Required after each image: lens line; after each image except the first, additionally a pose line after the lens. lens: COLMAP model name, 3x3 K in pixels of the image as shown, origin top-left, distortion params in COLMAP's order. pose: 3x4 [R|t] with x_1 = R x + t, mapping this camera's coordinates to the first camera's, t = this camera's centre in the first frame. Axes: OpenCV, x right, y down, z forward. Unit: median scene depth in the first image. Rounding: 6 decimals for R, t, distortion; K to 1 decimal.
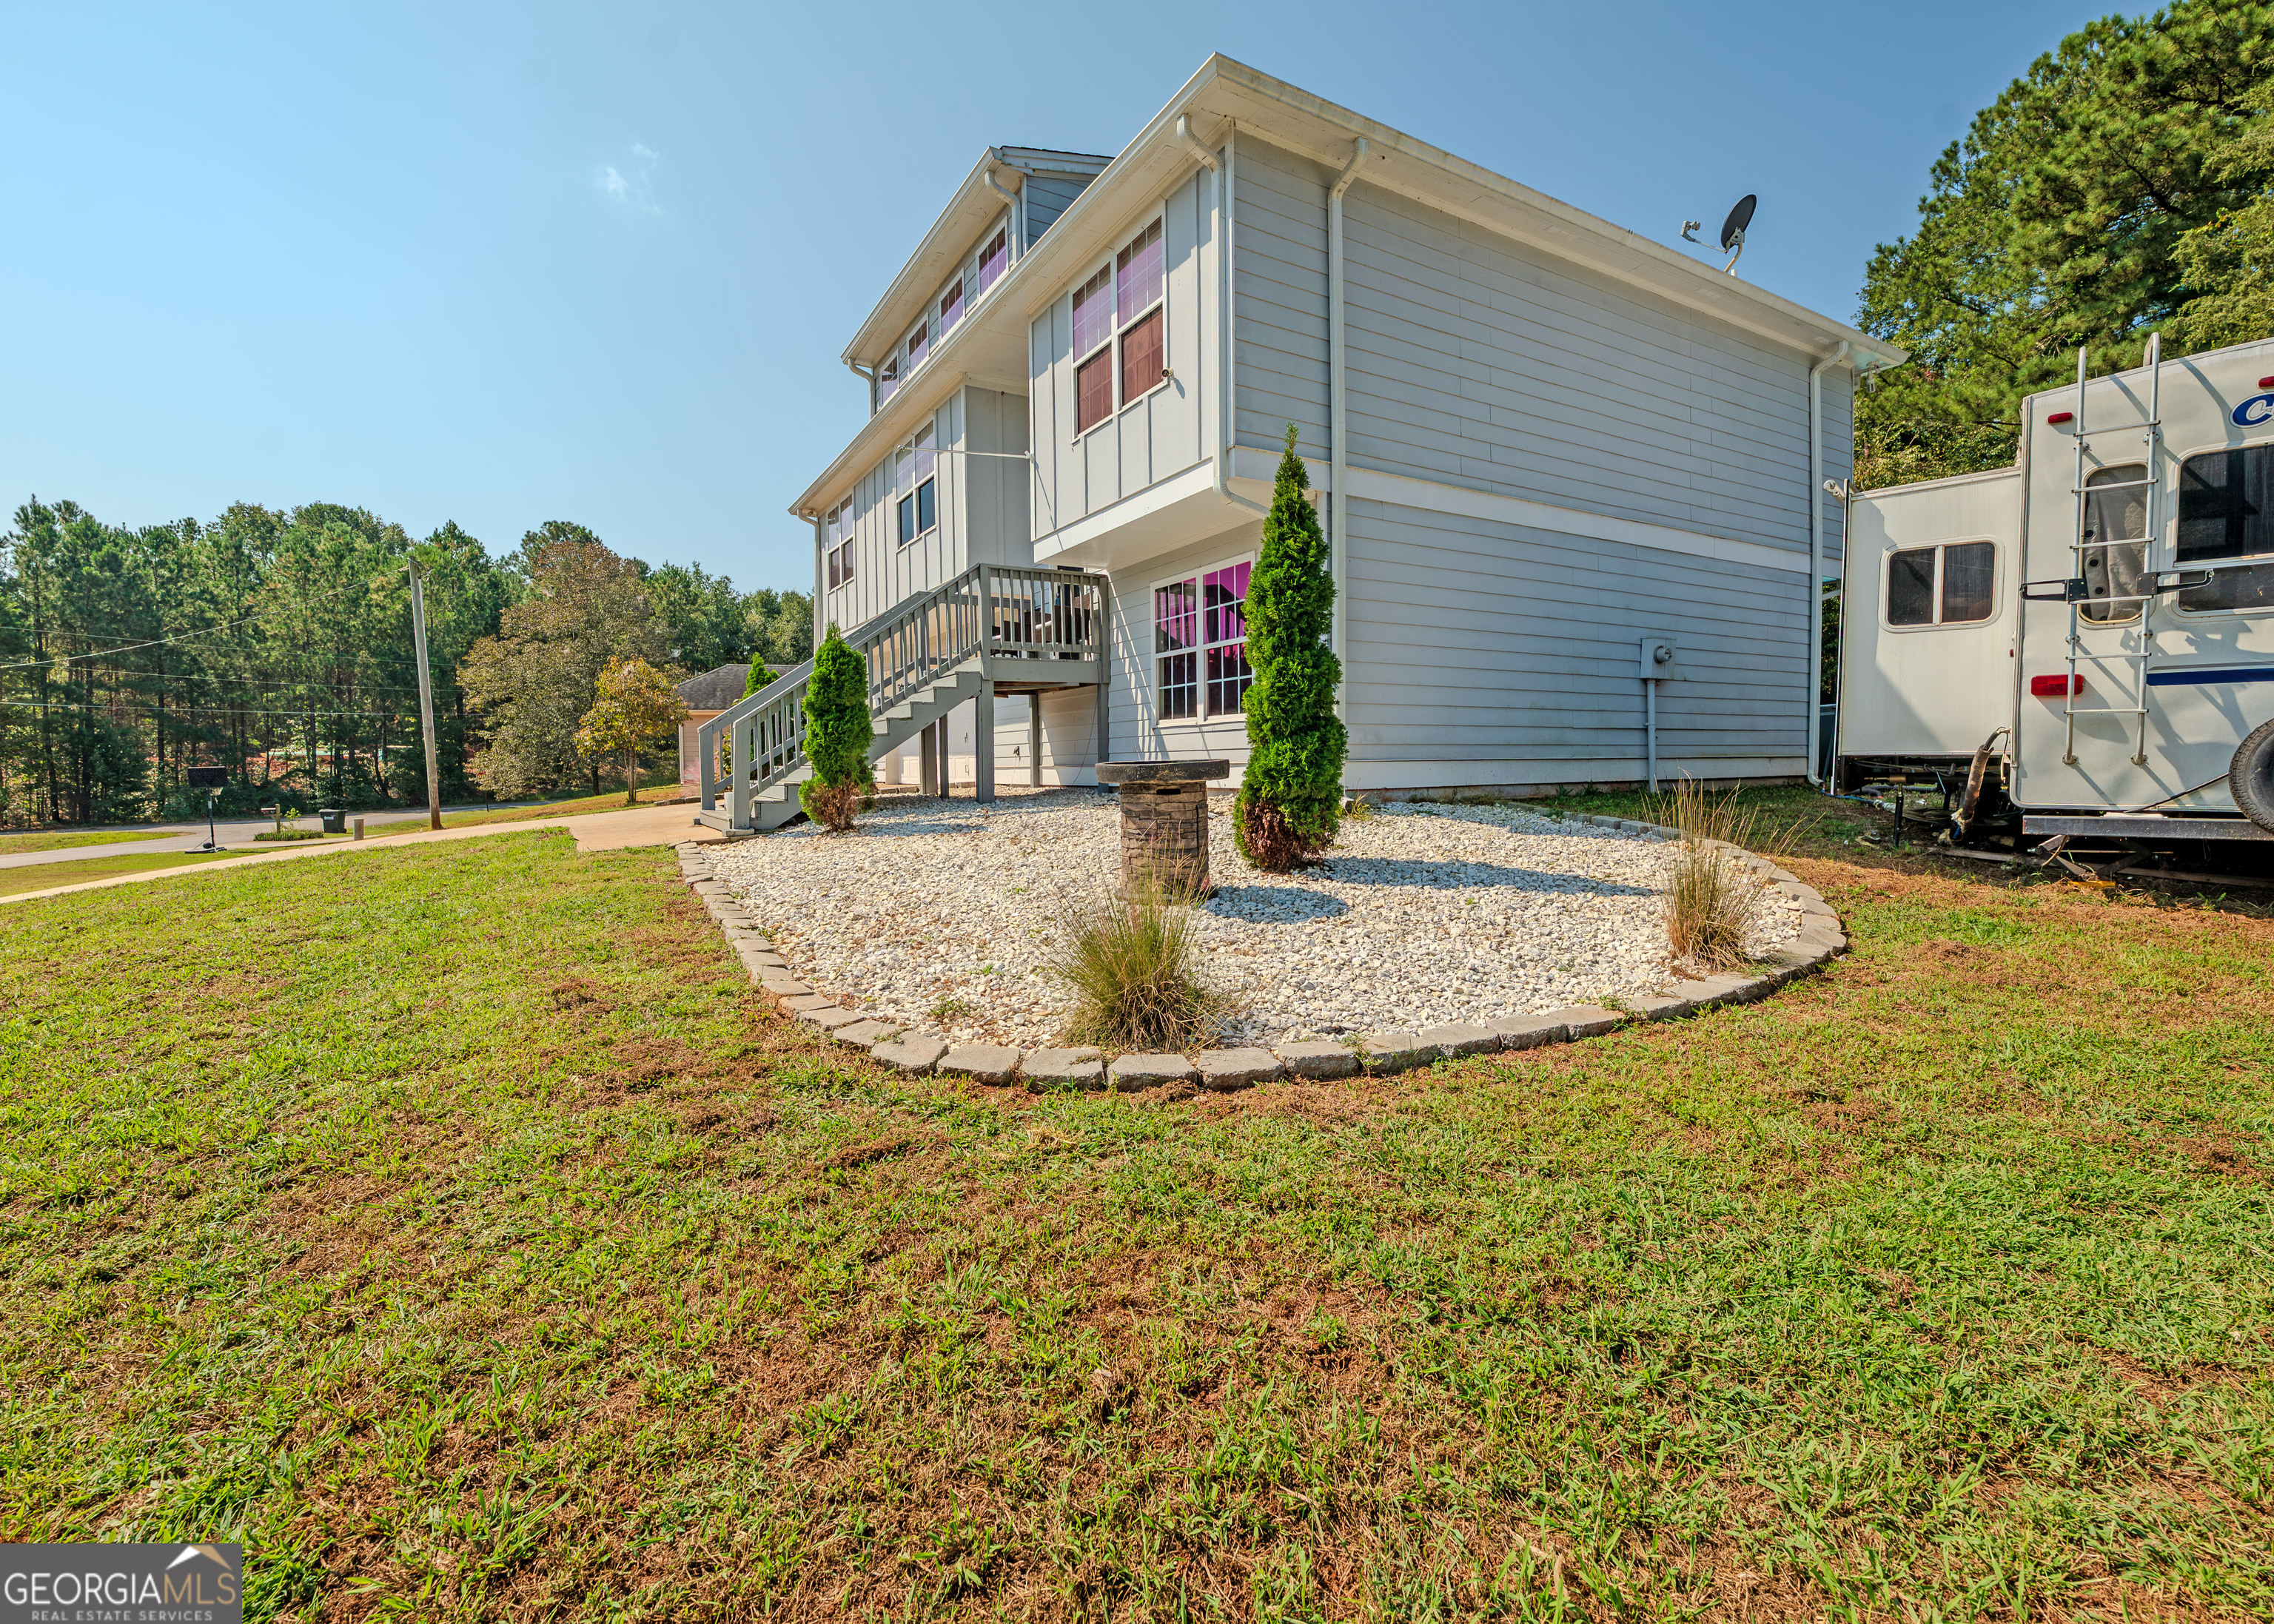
lens RADIAL K [[1013.8, 0, 1137.2], [0, 1013.8, 831.6], [0, 0, 1]] dist [-0.000836, -0.000317]
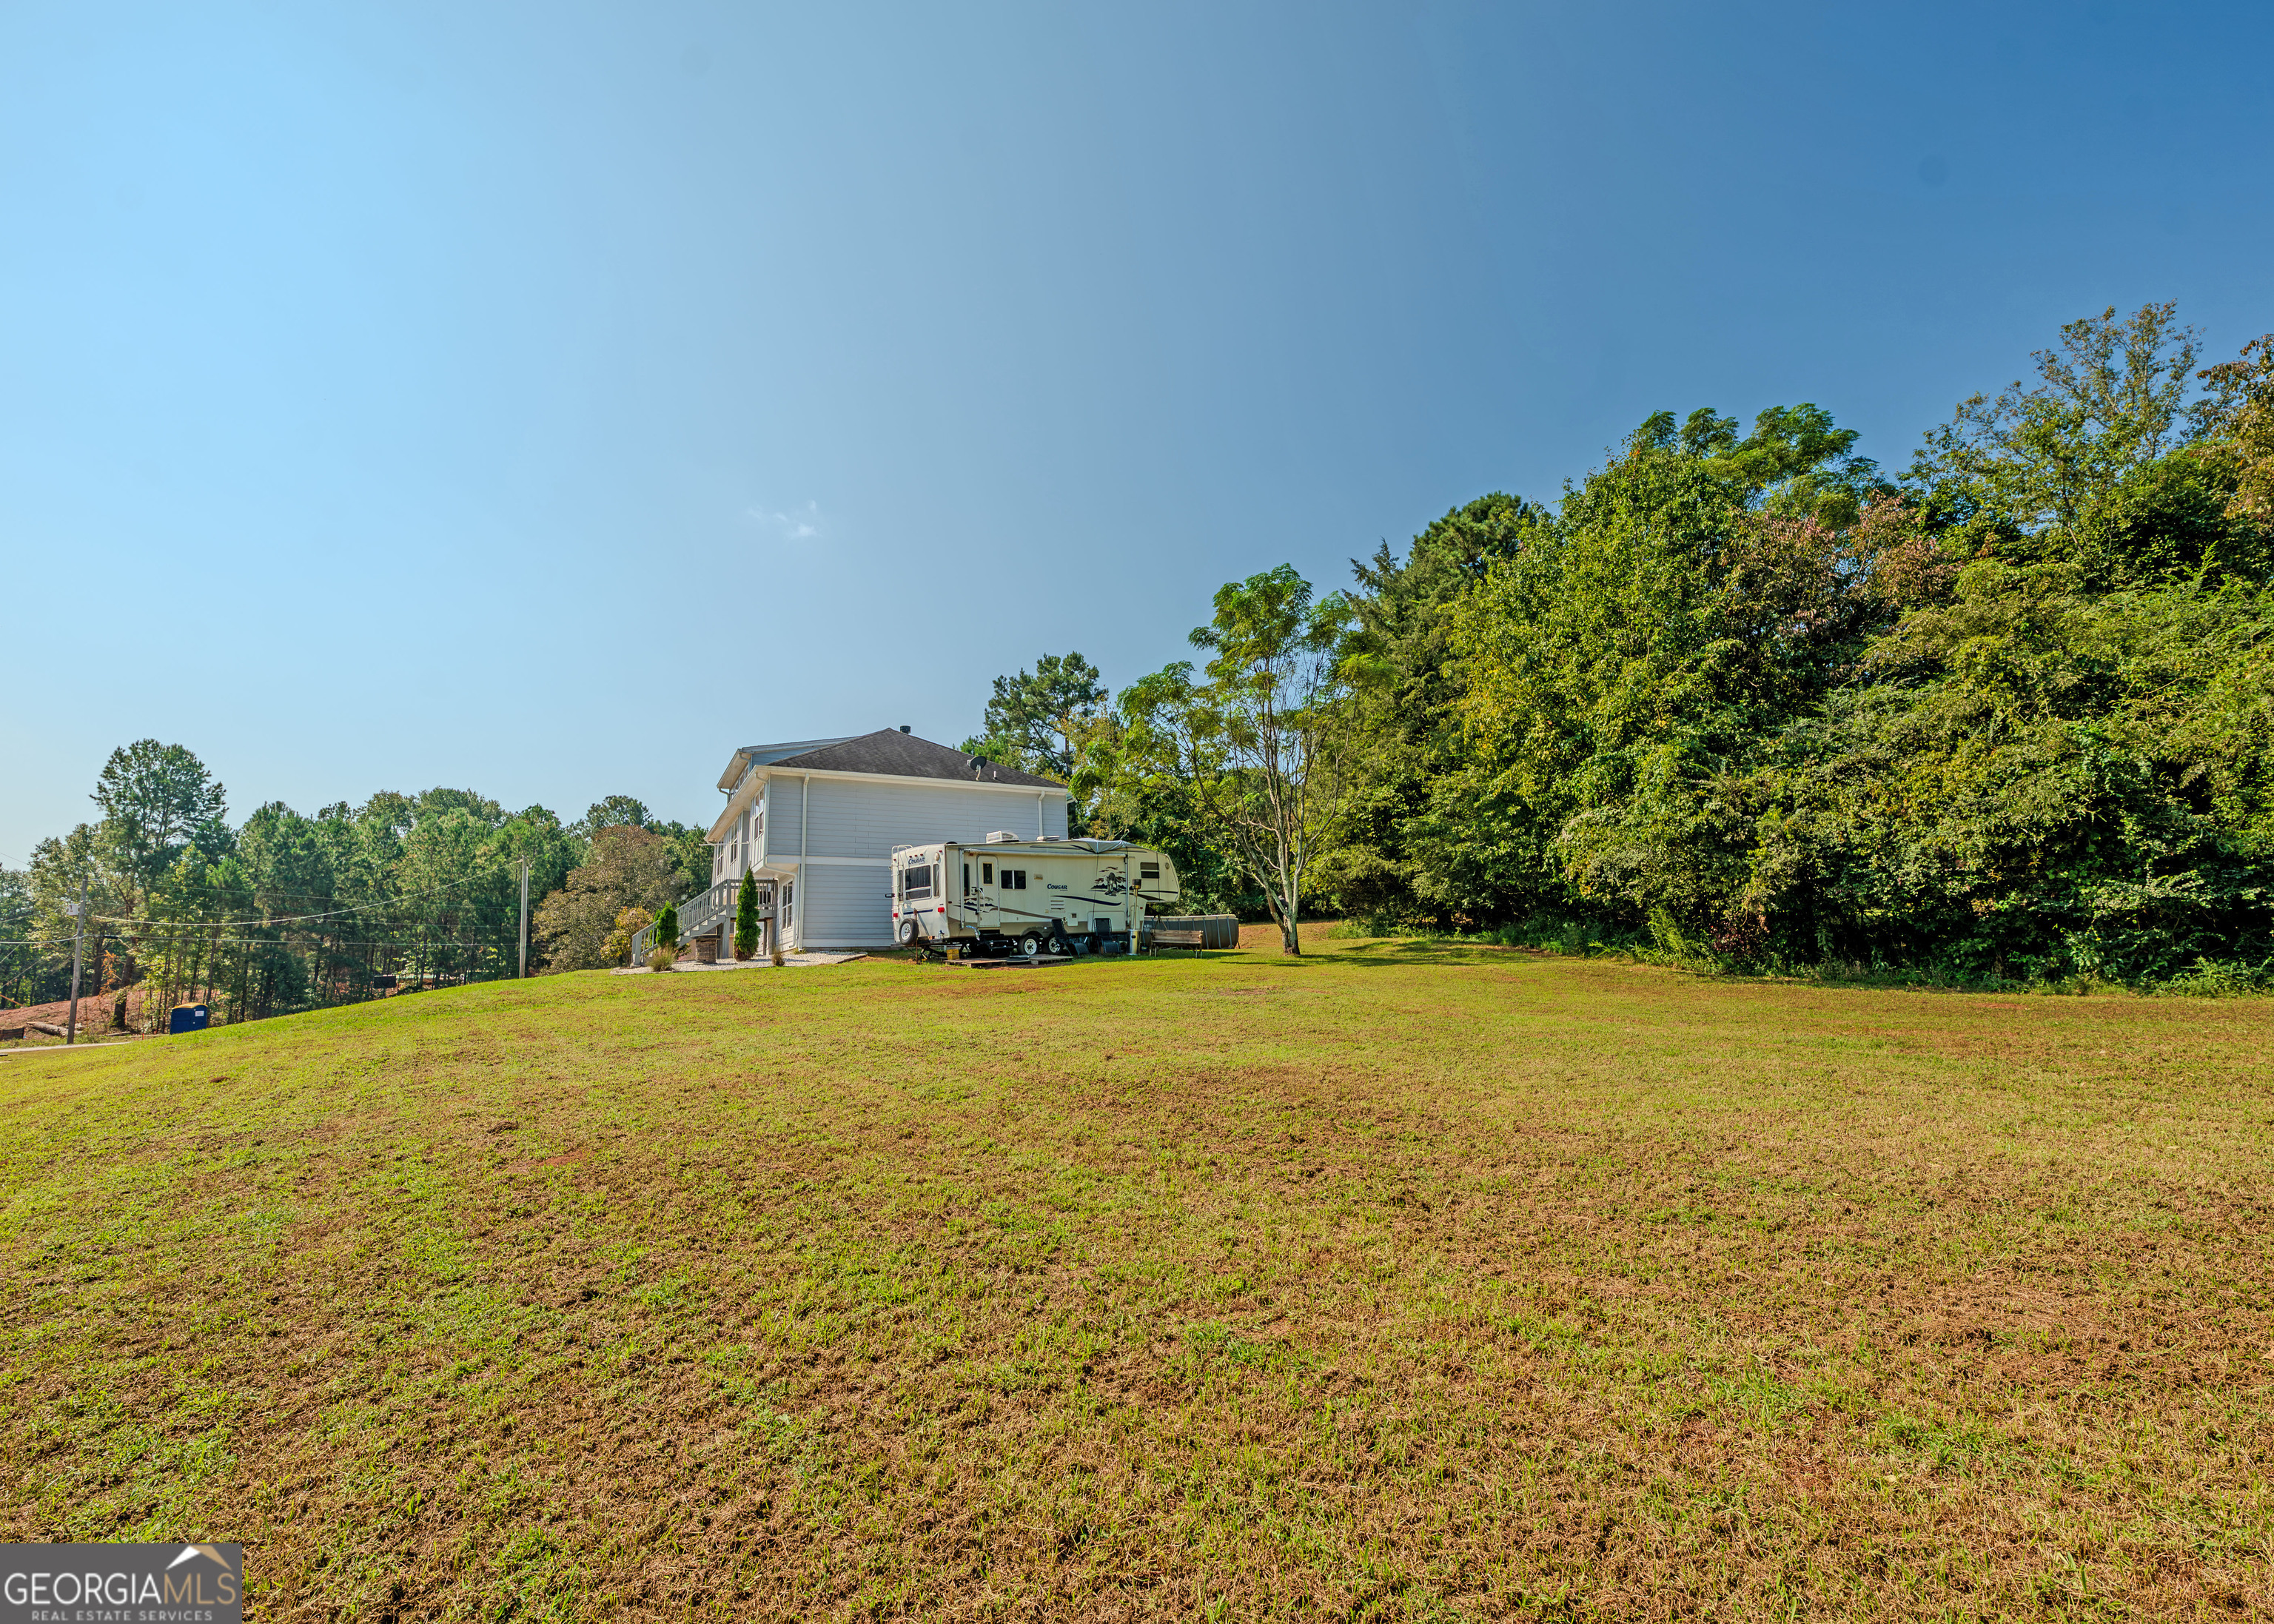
lens RADIAL K [[1013.8, 0, 1137.2], [0, 1013.8, 831.6], [0, 0, 1]] dist [-0.000836, -0.000317]
pose [[0.999019, -0.025952, -0.035894, 0.211781], [0.017530, 0.975864, -0.217673, 0.049859], [0.040677, 0.216830, 0.975362, -0.347005]]
